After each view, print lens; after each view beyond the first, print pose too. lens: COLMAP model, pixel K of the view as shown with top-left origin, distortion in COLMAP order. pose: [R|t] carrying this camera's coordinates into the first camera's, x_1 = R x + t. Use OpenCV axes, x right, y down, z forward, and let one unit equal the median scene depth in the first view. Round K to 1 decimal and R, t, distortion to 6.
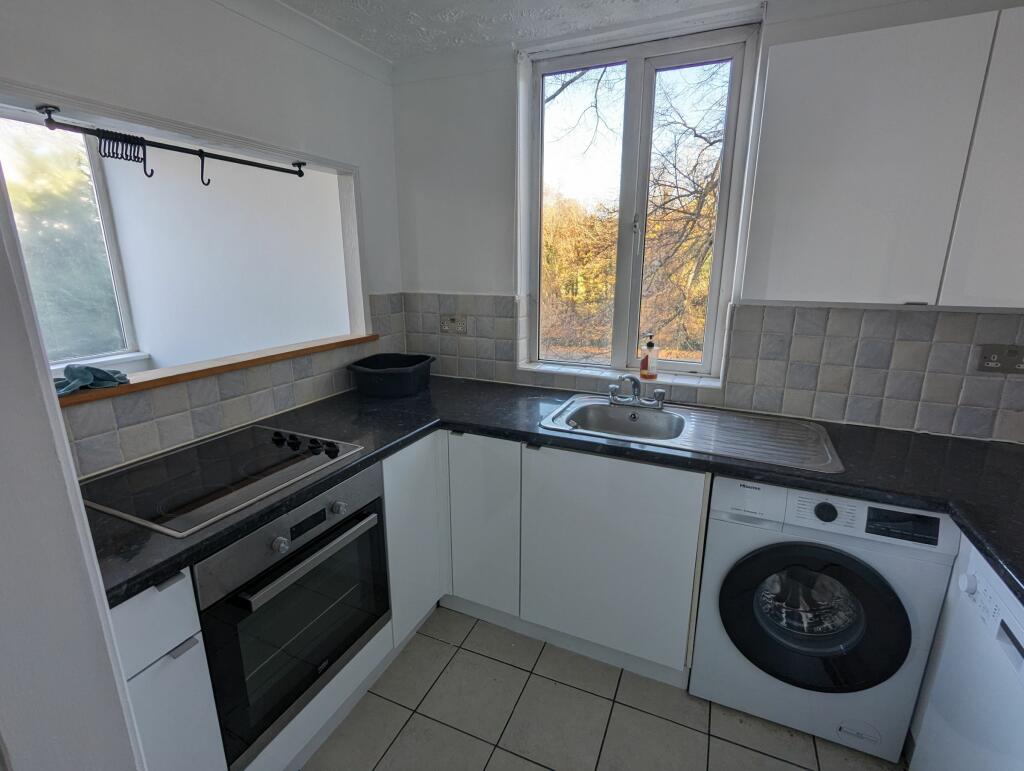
lens RADIAL K [[486.0, 0, 516.6], [0, 486.0, 385.2], [0, 0, 1]] dist [-0.001325, 0.000856]
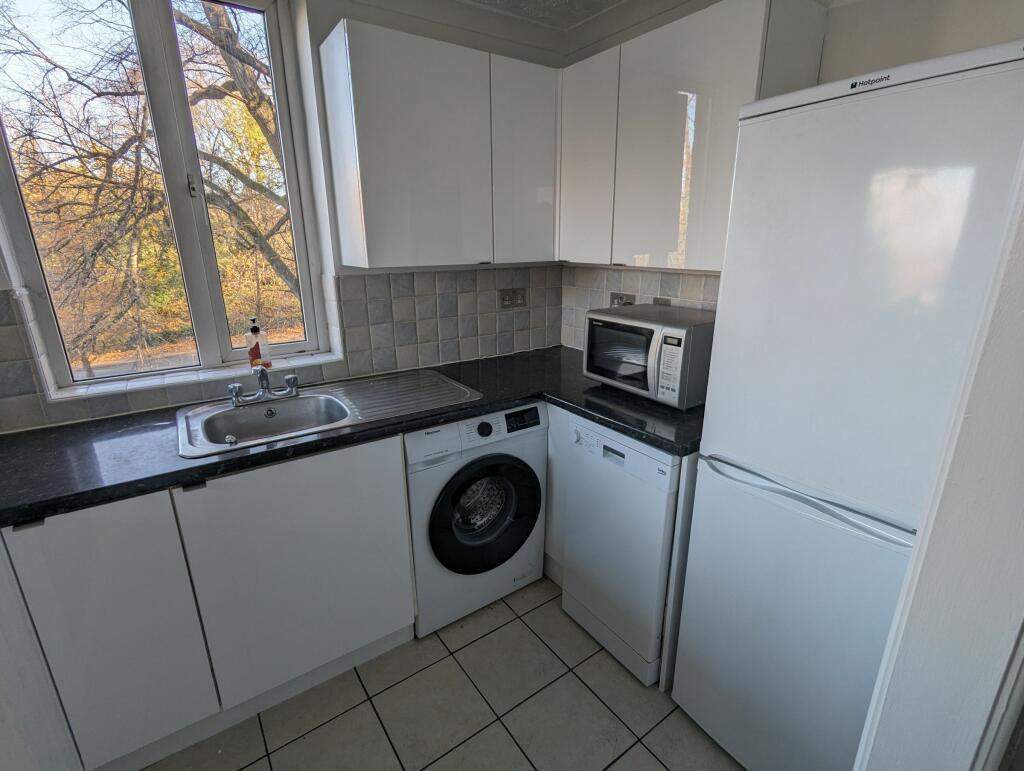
lens RADIAL K [[486.0, 0, 513.2], [0, 486.0, 385.3], [0, 0, 1]] dist [-0.001325, 0.000856]
pose [[0.511997, -0.252570, 0.821016, -0.264046], [0.219783, 0.962499, 0.159034, -0.028256], [-0.830394, 0.099020, 0.548307, 0.172136]]
